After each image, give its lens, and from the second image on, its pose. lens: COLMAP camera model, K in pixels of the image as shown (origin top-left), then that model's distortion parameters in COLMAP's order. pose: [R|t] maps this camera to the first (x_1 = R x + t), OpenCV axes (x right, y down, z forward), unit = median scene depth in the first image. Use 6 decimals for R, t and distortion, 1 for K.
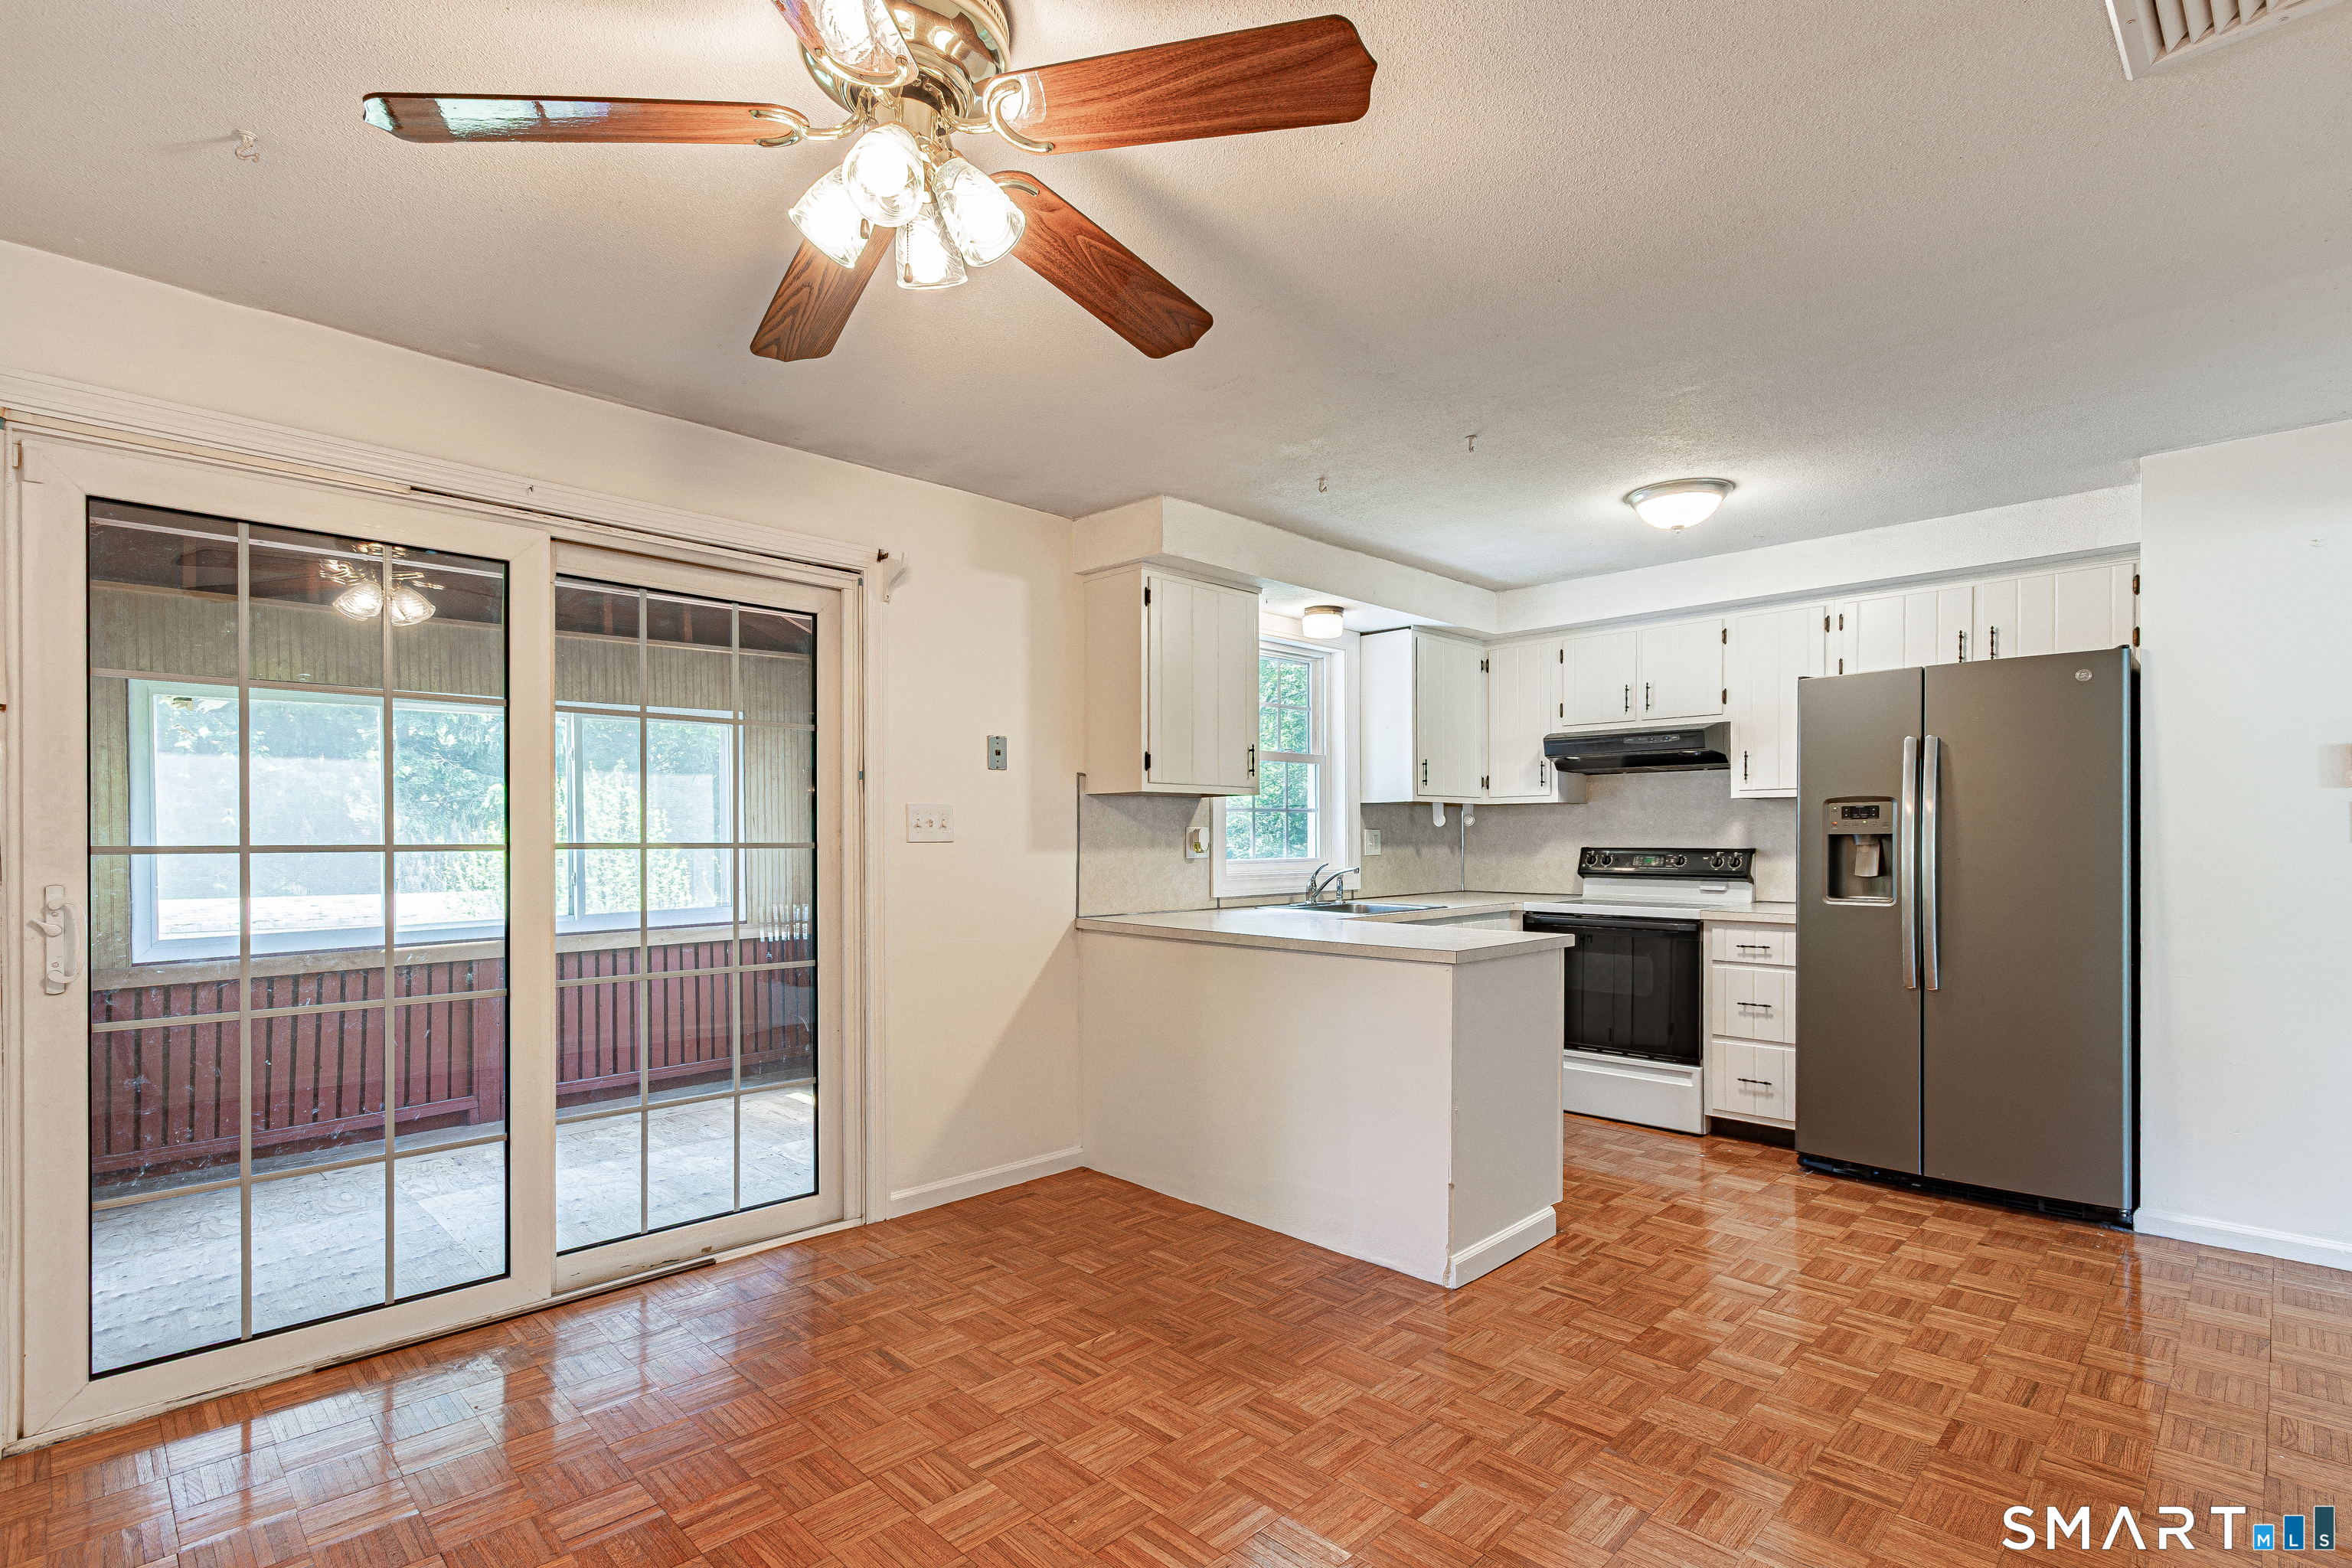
lens RADIAL K [[1133.4, 0, 1180.1], [0, 1133.4, 827.9], [0, 0, 1]] dist [-0.002954, 0.000001]
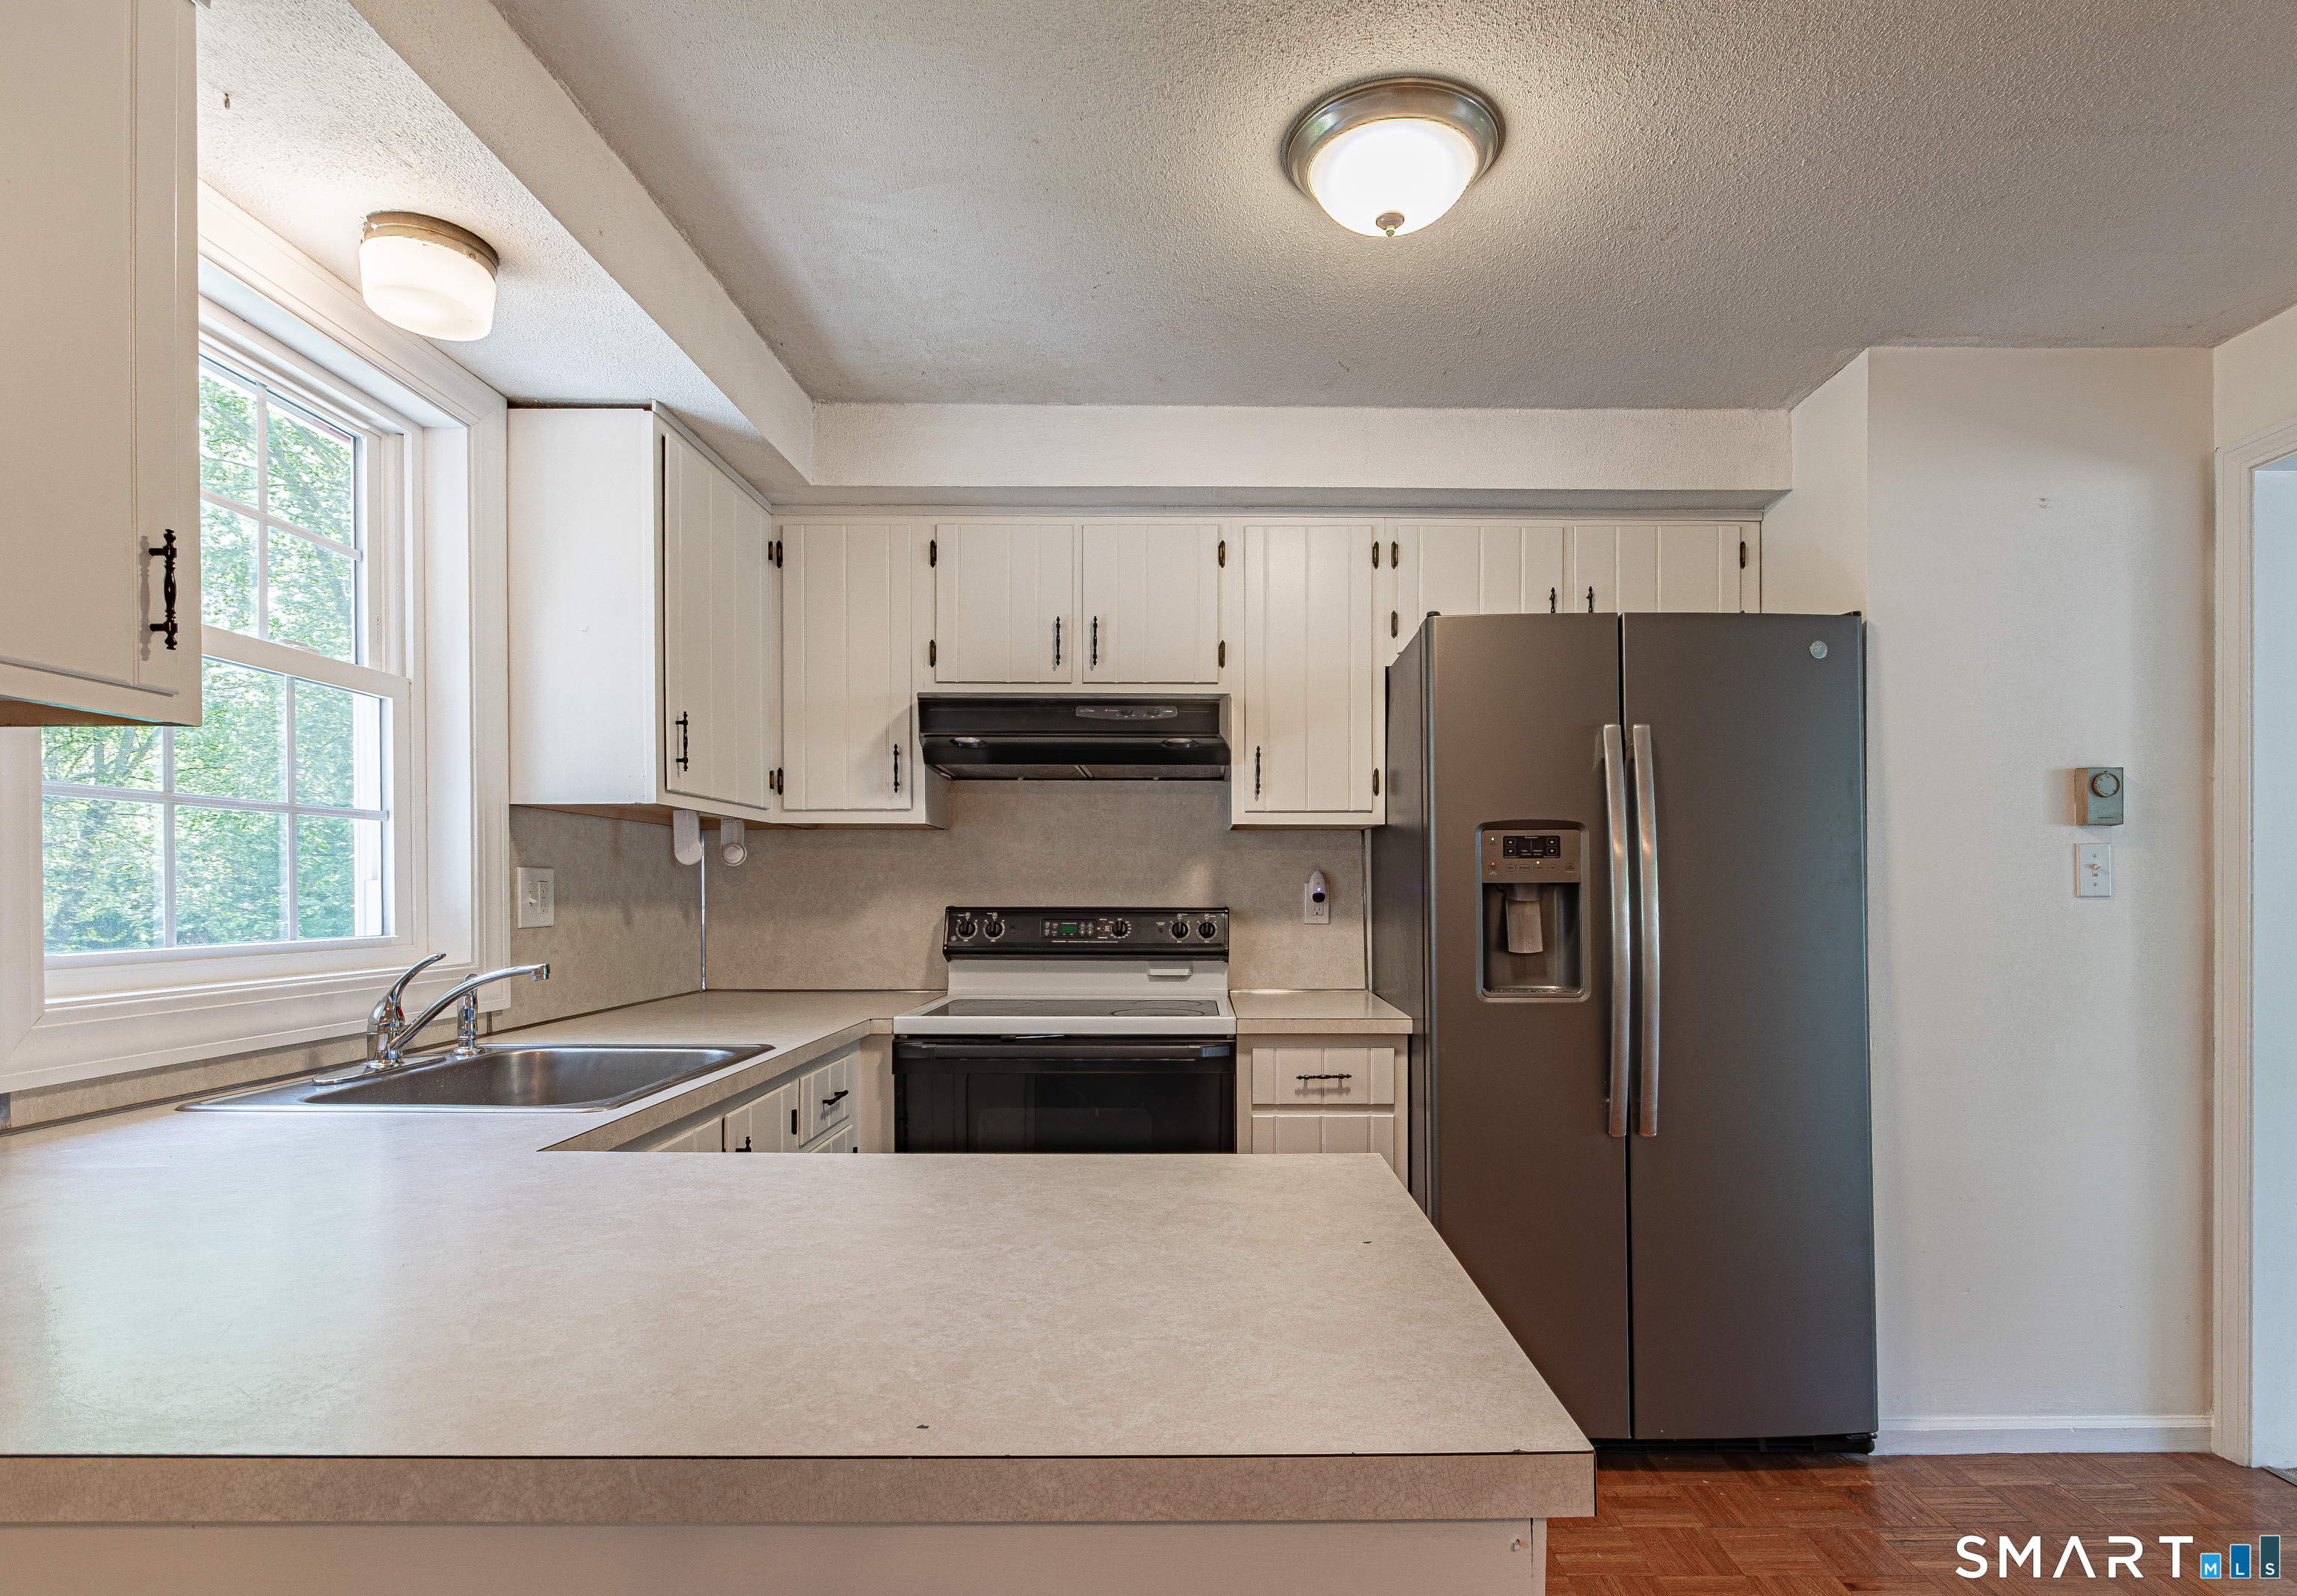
lens RADIAL K [[1157.1, 0, 1202.0], [0, 1157.1, 895.9], [0, 0, 1]] dist [-0.001322, 0.000326]
pose [[0.699813, 0.001601, 0.714324, 0.036250], [-0.008704, 0.999942, 0.006286, 0.008268], [-0.714273, -0.010617, 0.699787, 0.581636]]
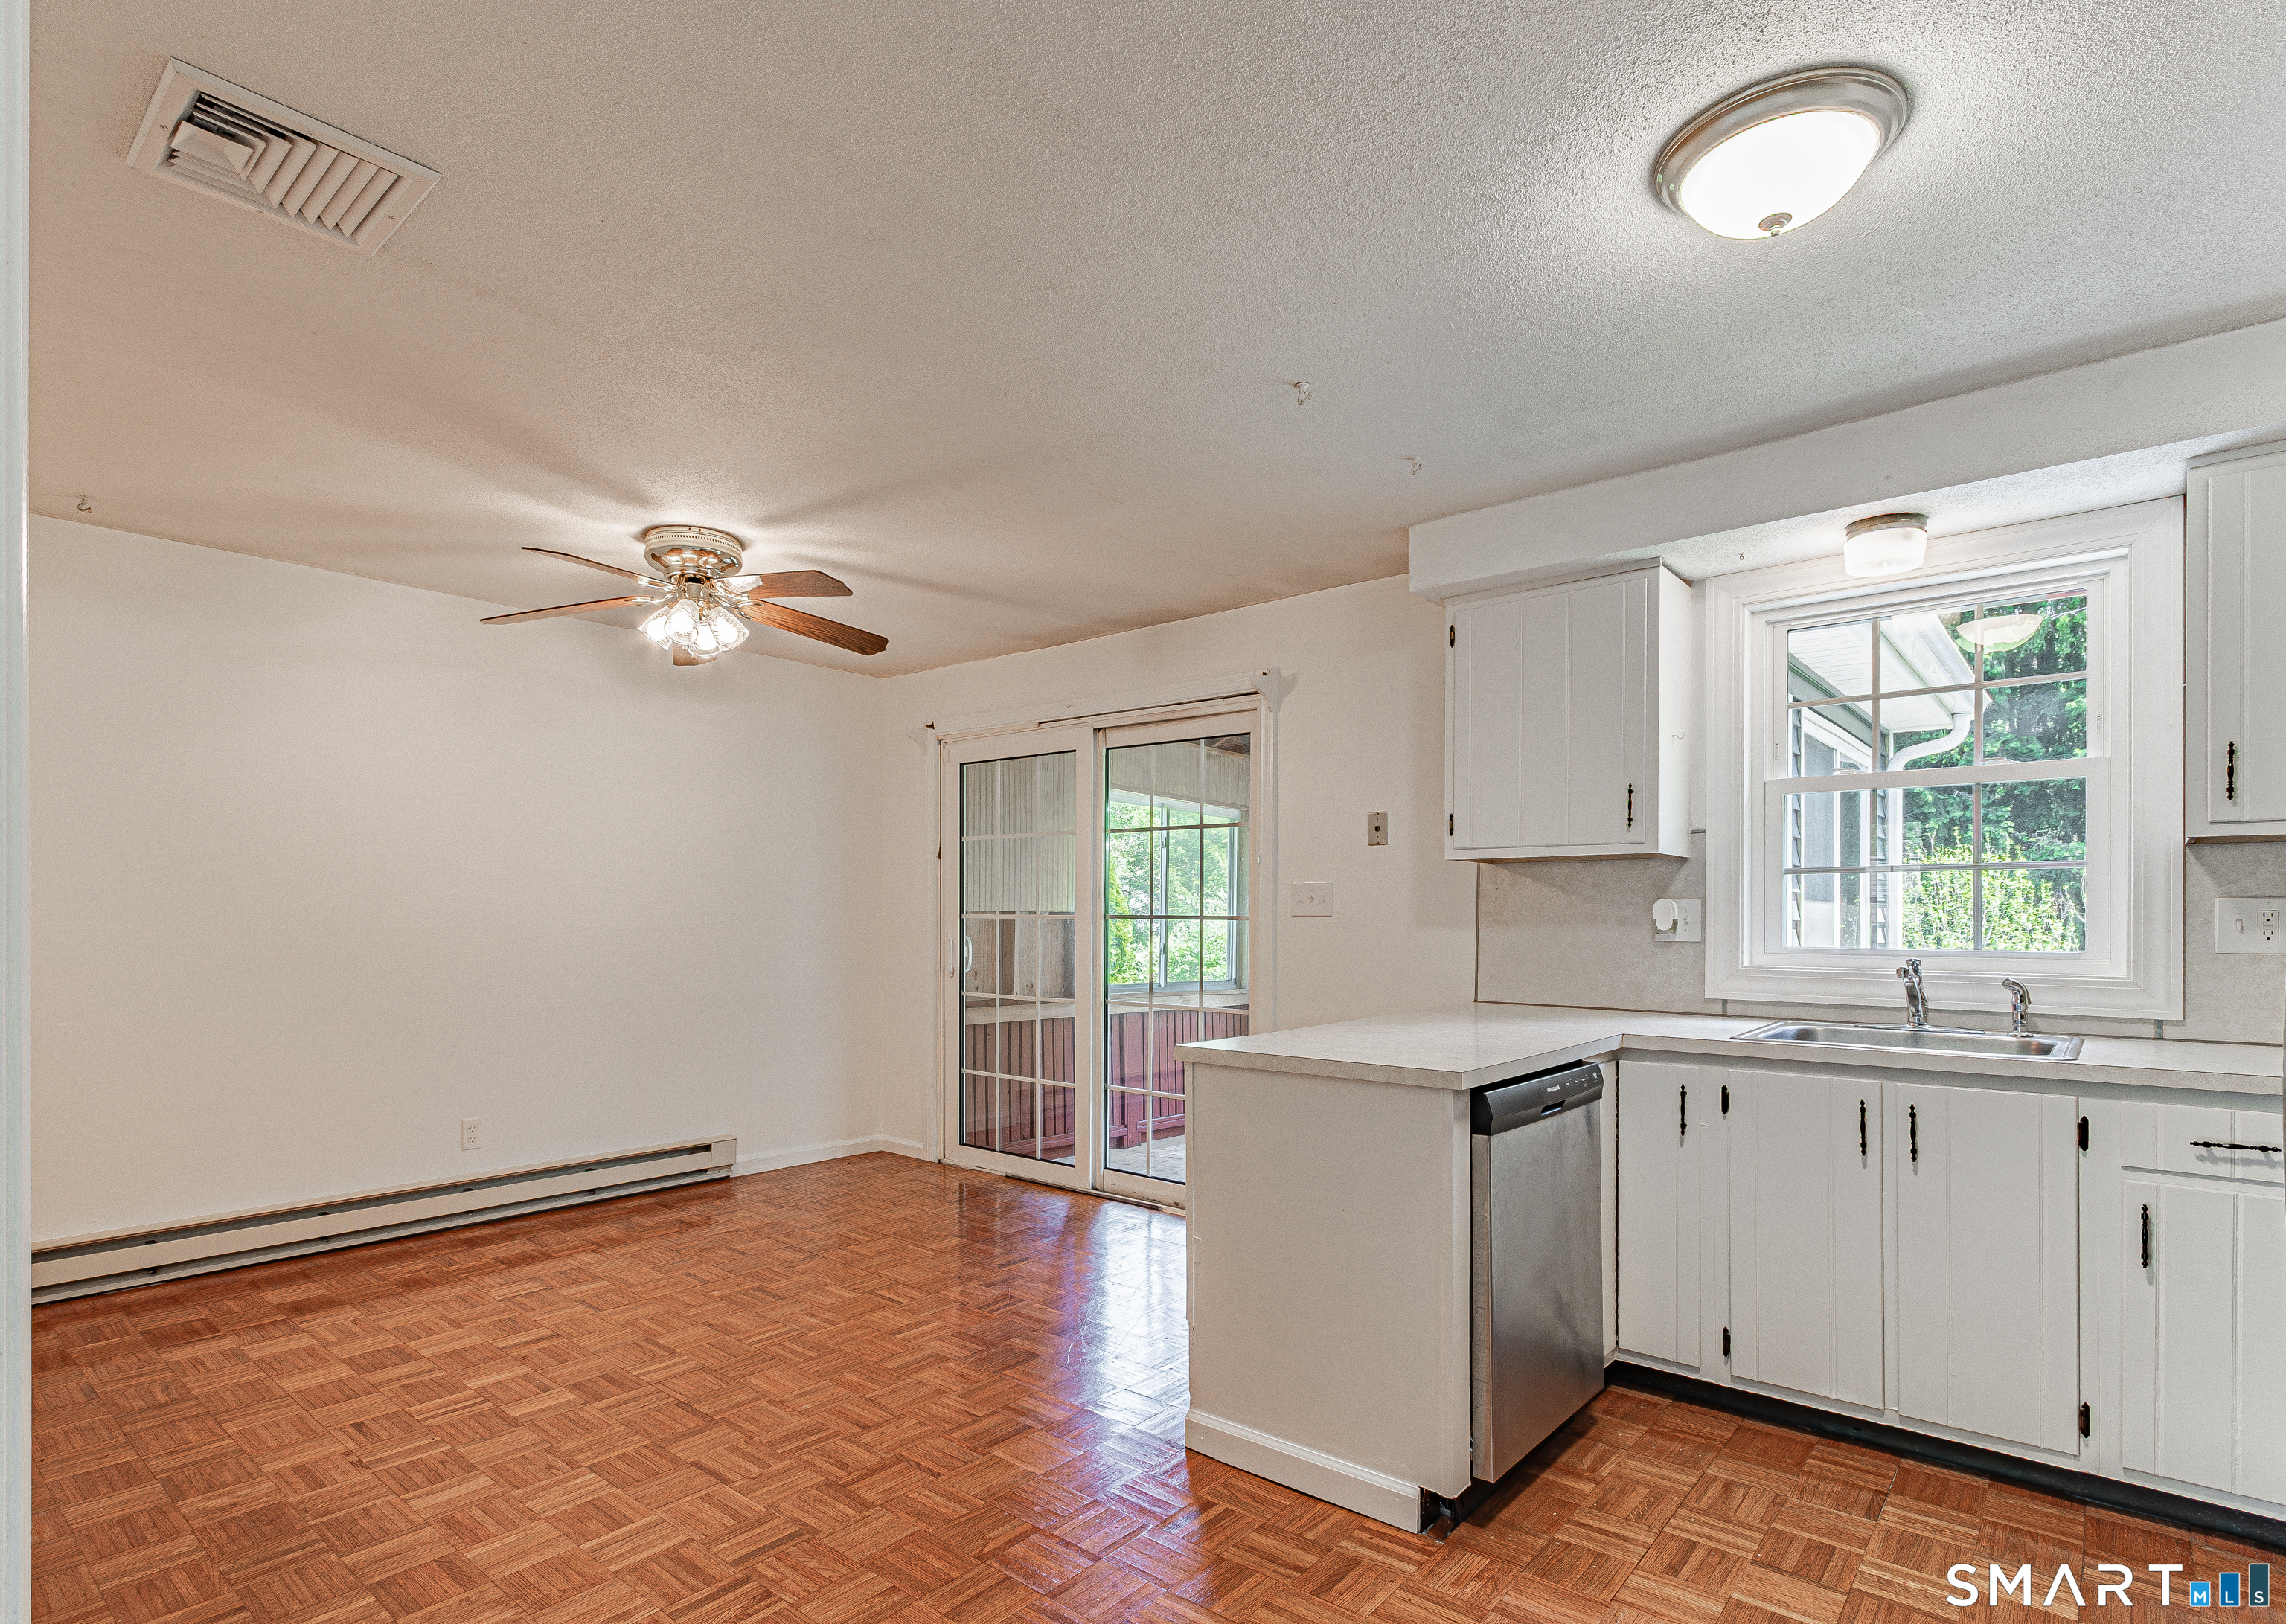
lens RADIAL K [[1189.3, 0, 1148.5], [0, 1189.3, 911.6], [0, 0, 1]] dist [-0.006073, -0.000510]
pose [[0.092841, 0.001249, -0.995680, 0.722229], [0.005376, 0.999984, 0.001756, 0.004234], [0.995666, -0.005516, 0.092833, 0.569027]]
